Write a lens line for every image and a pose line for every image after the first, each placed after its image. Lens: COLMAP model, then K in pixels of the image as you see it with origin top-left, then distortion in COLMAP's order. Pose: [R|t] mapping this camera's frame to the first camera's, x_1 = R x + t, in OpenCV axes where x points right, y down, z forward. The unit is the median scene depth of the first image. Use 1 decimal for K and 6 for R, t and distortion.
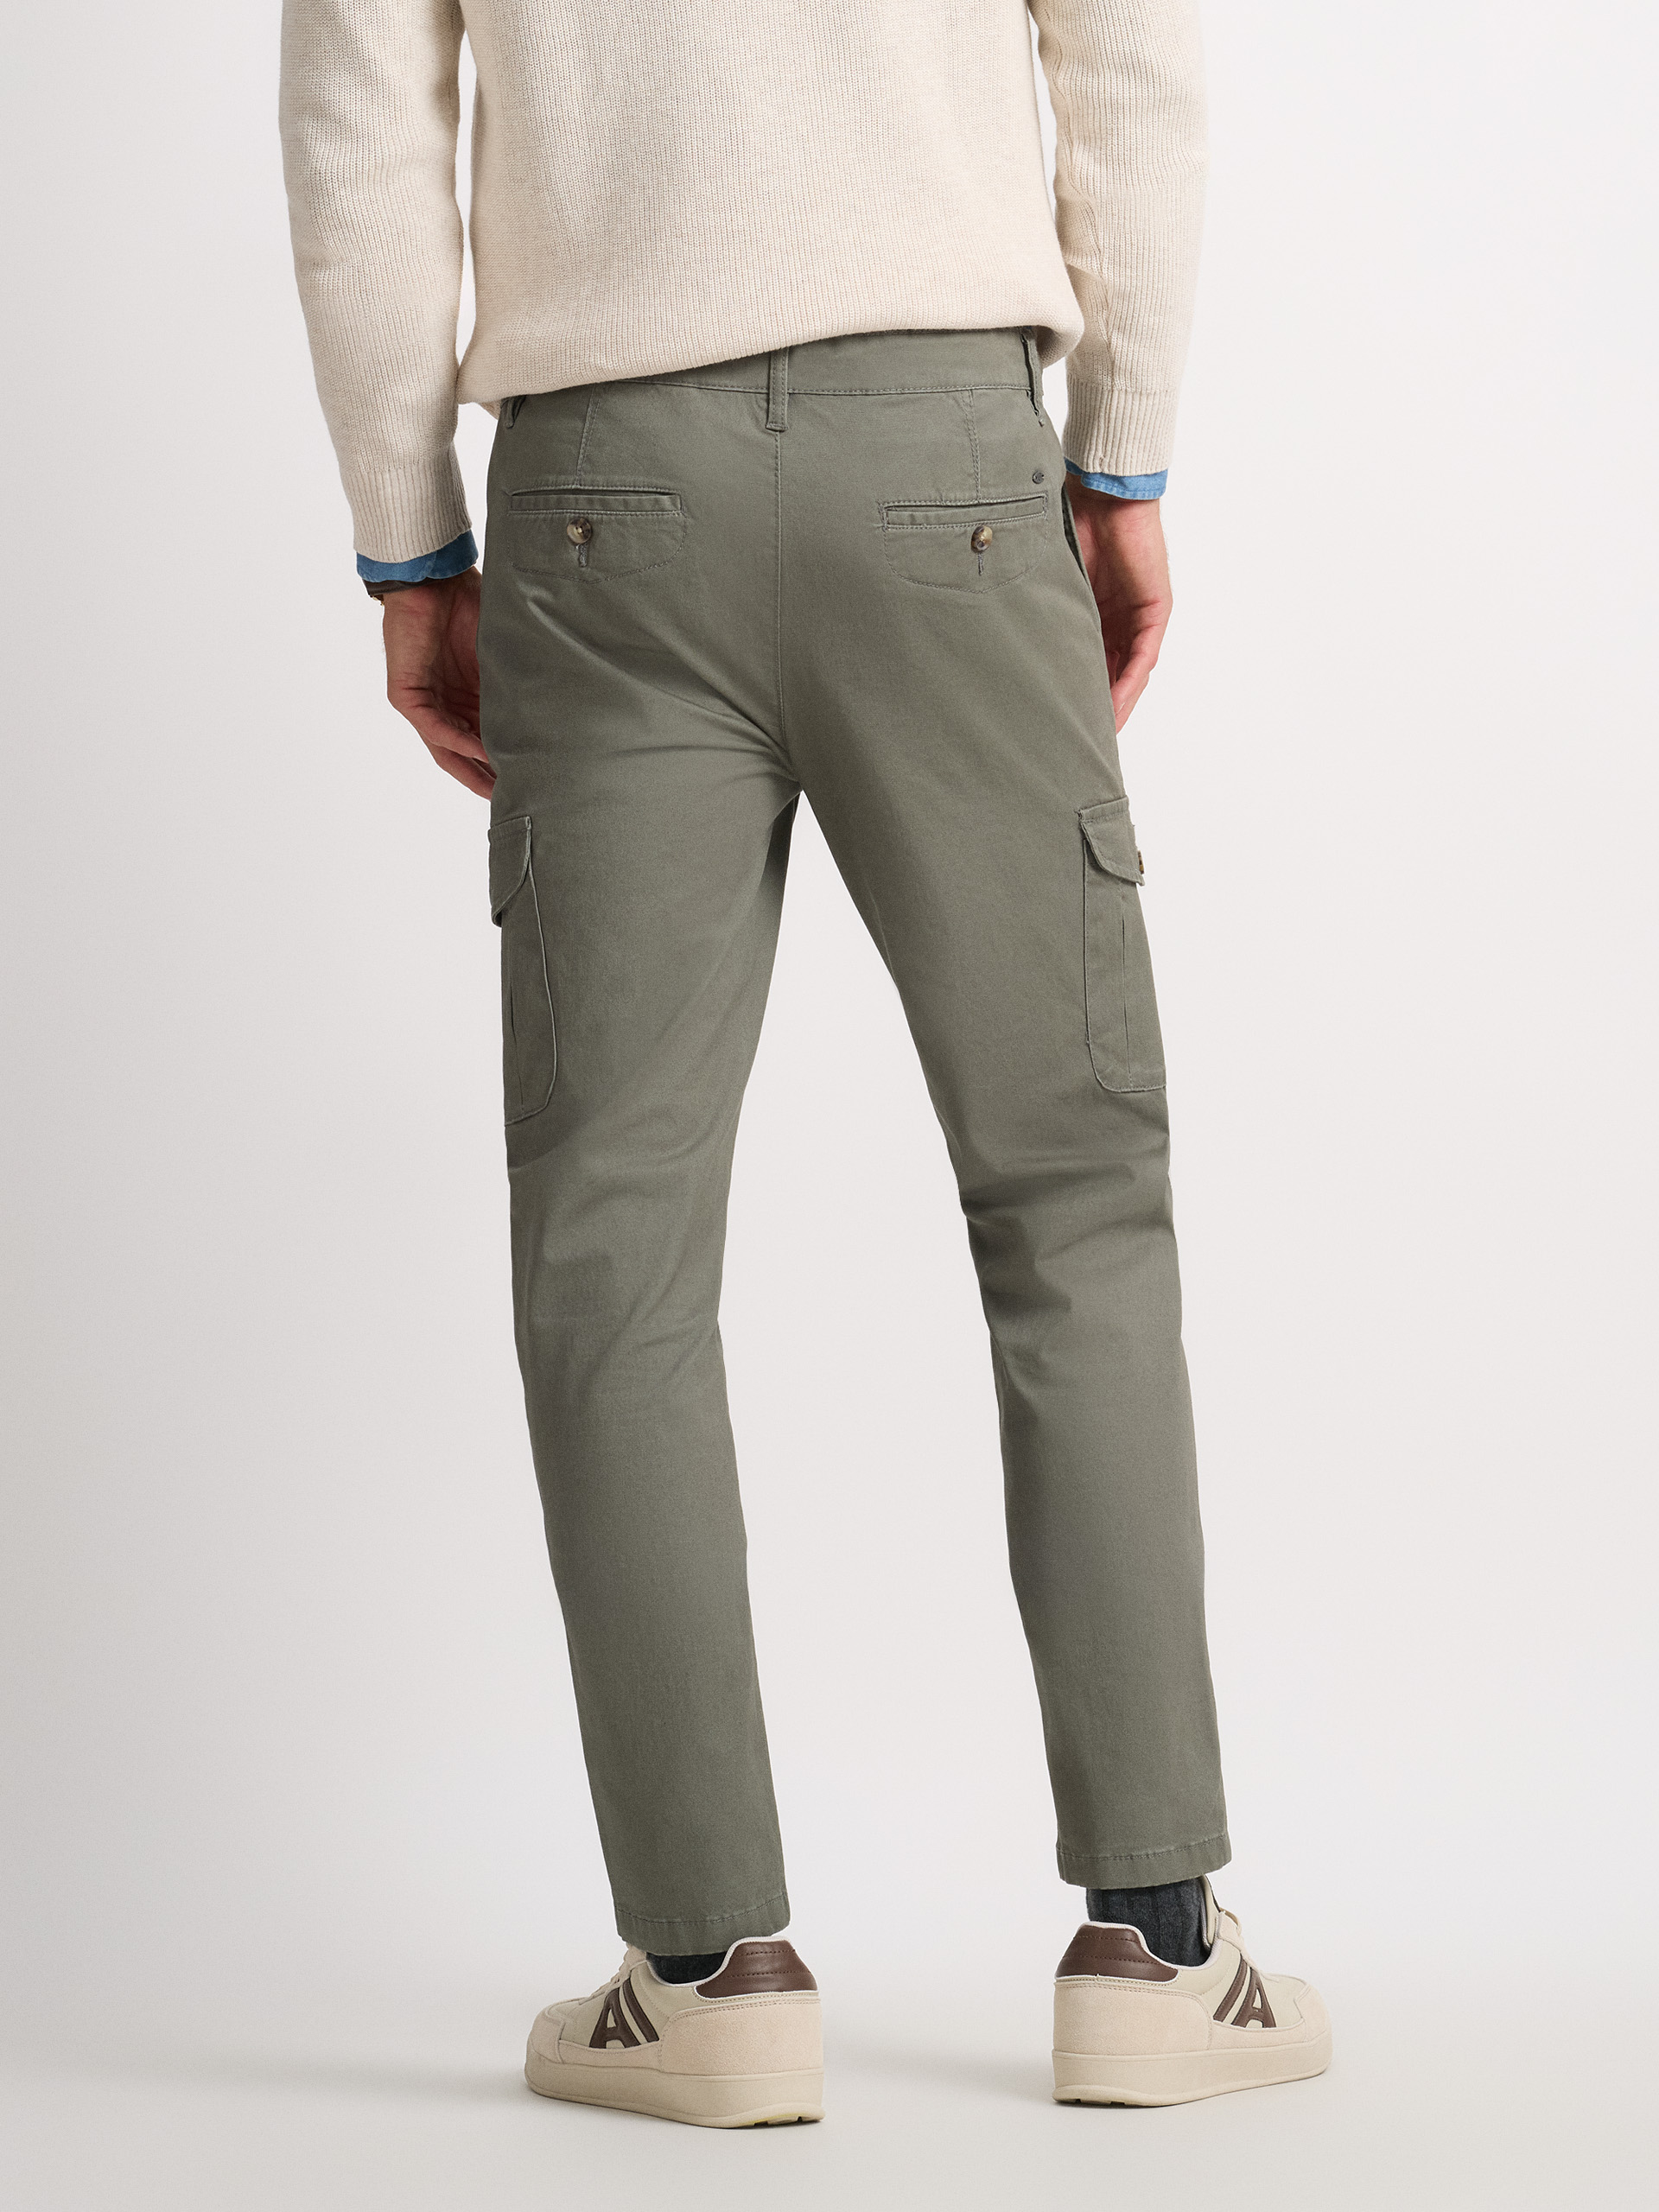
lens RADIAL K [[8413.4, 0, 829.5], [0, 8413.4, 1106.0], [0, 0, 1]] dist [-0.073242, -1.270882]
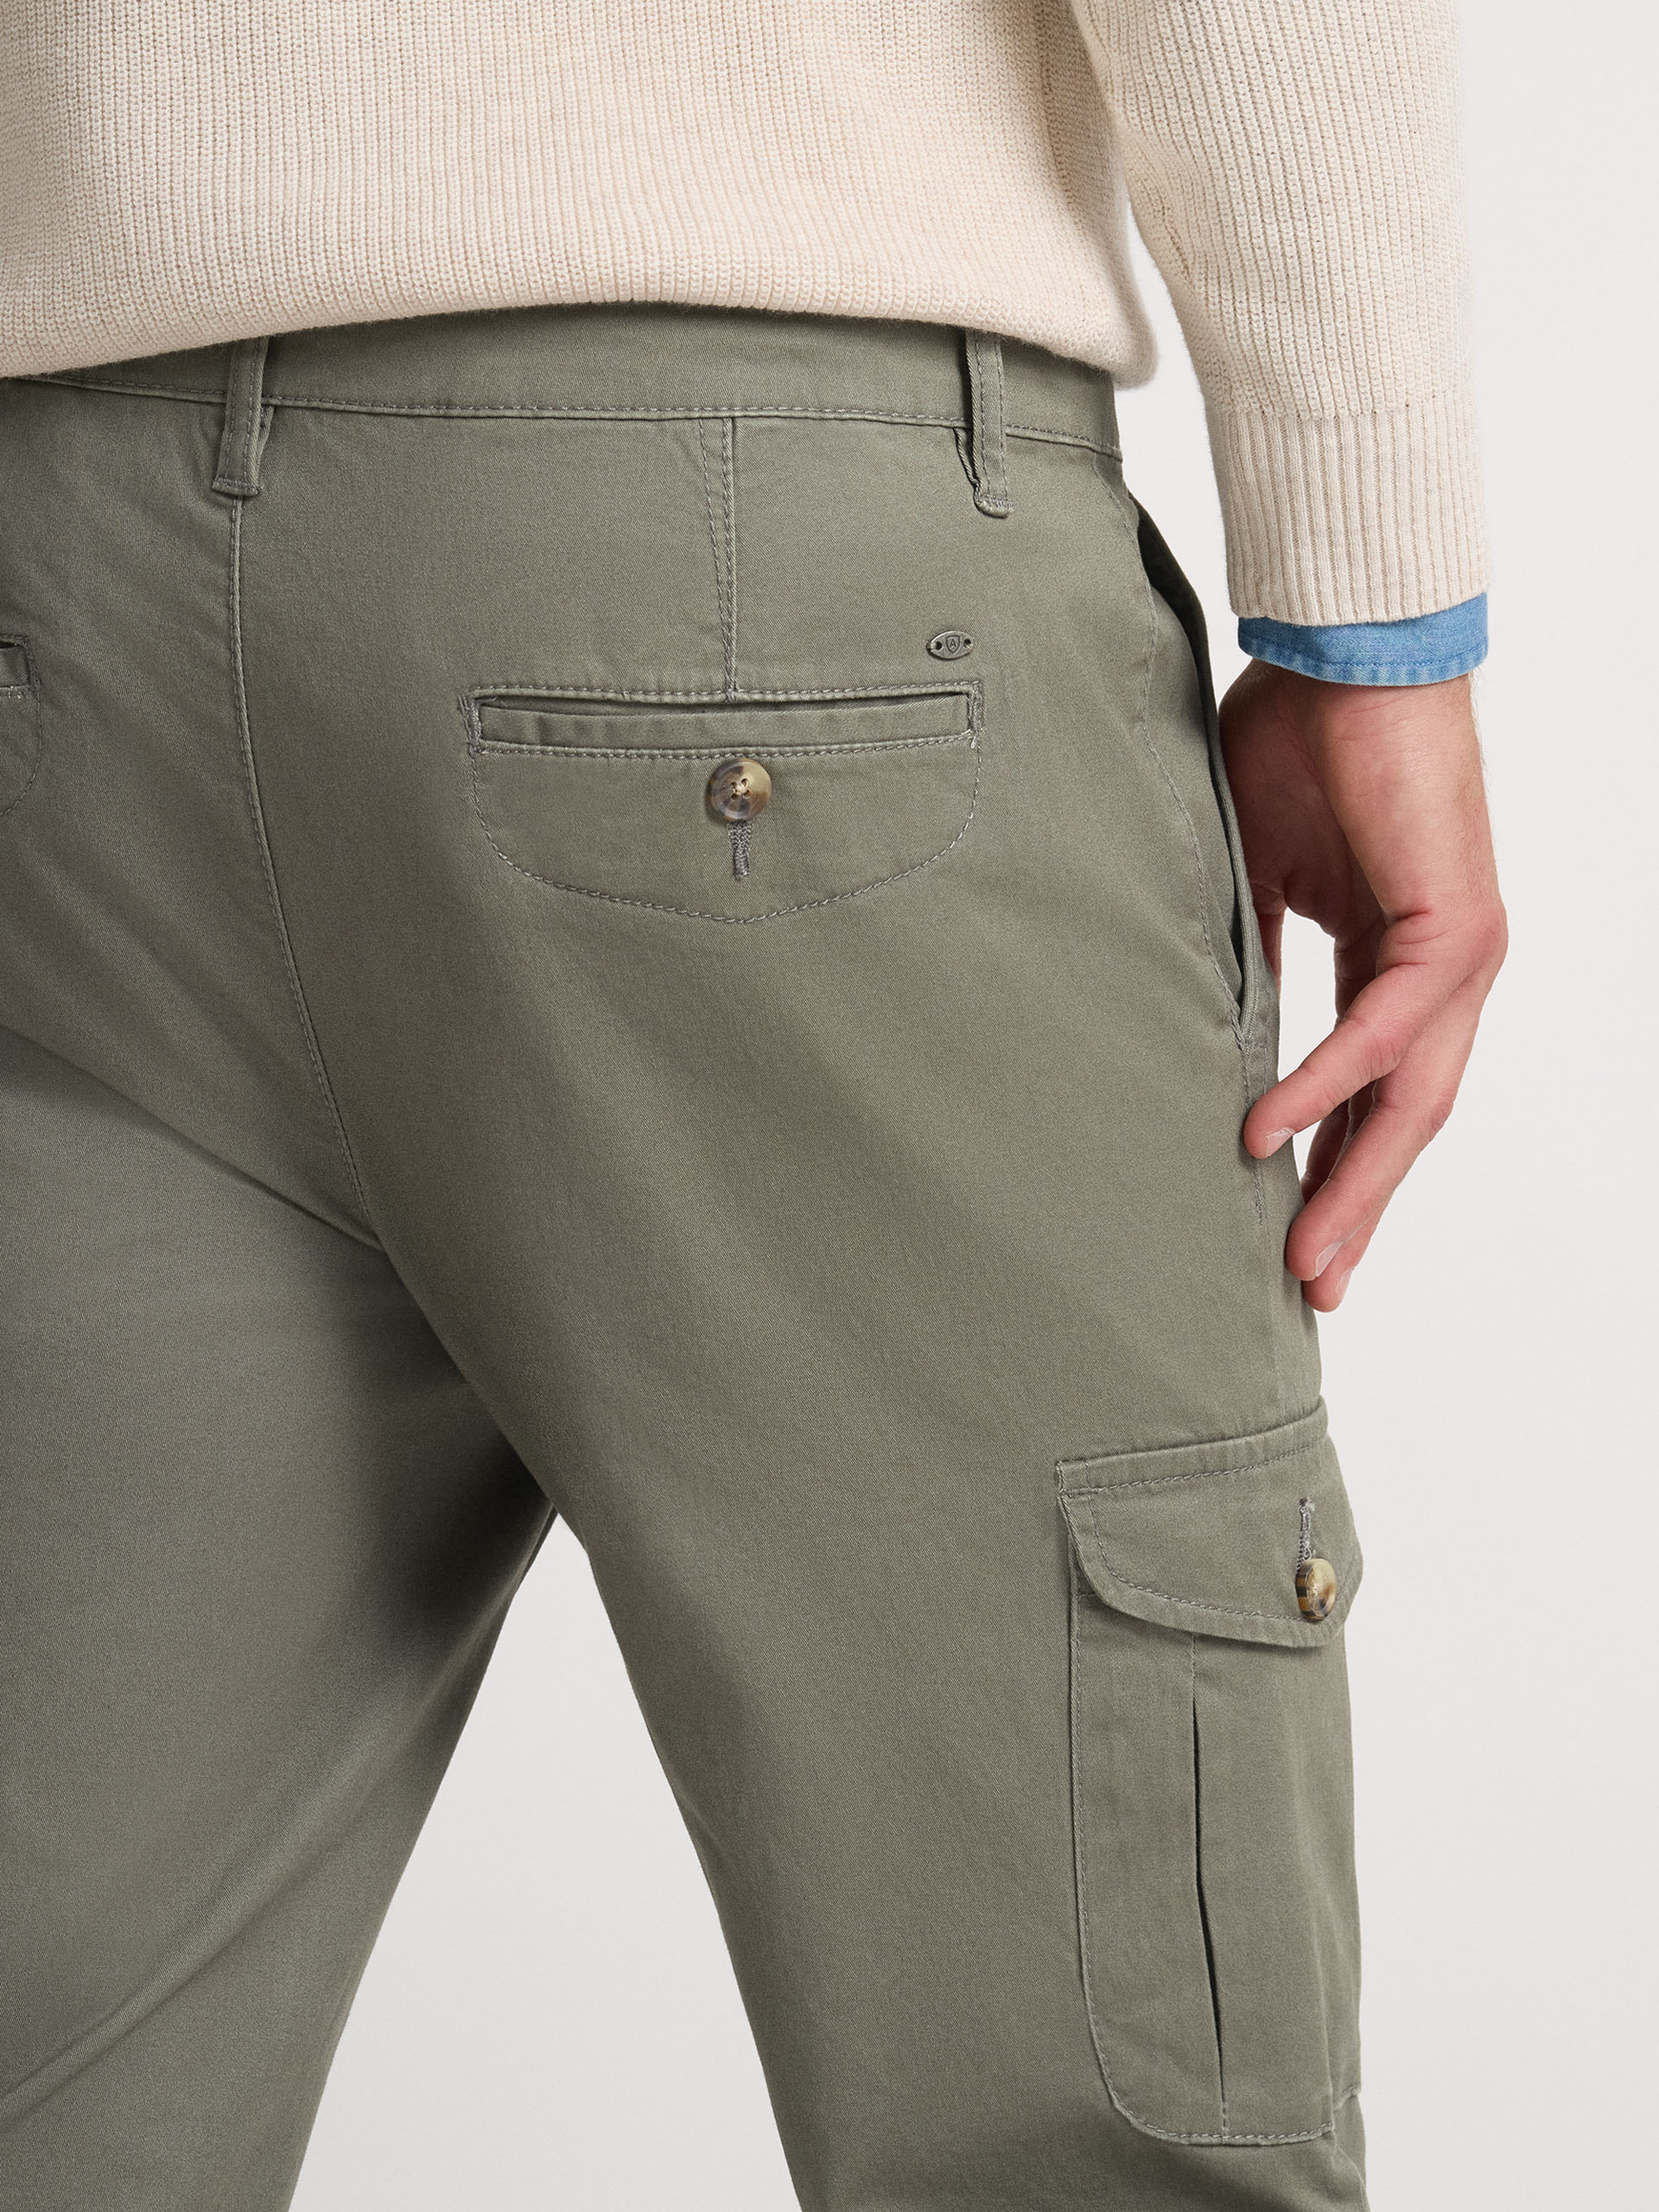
lens RADIAL K [[8413.4, 0, 829.5], [0, 8413.4, 1106.0], [0, 0, 1]] dist [-0.073242, -1.270882]
pose [[0.970965, 0.056404, -0.232477, 0.115908], [-0.063091, 0.997778, -0.021422, -0.044193], [0.230752, 0.035468, 0.972366, 0.613251]]
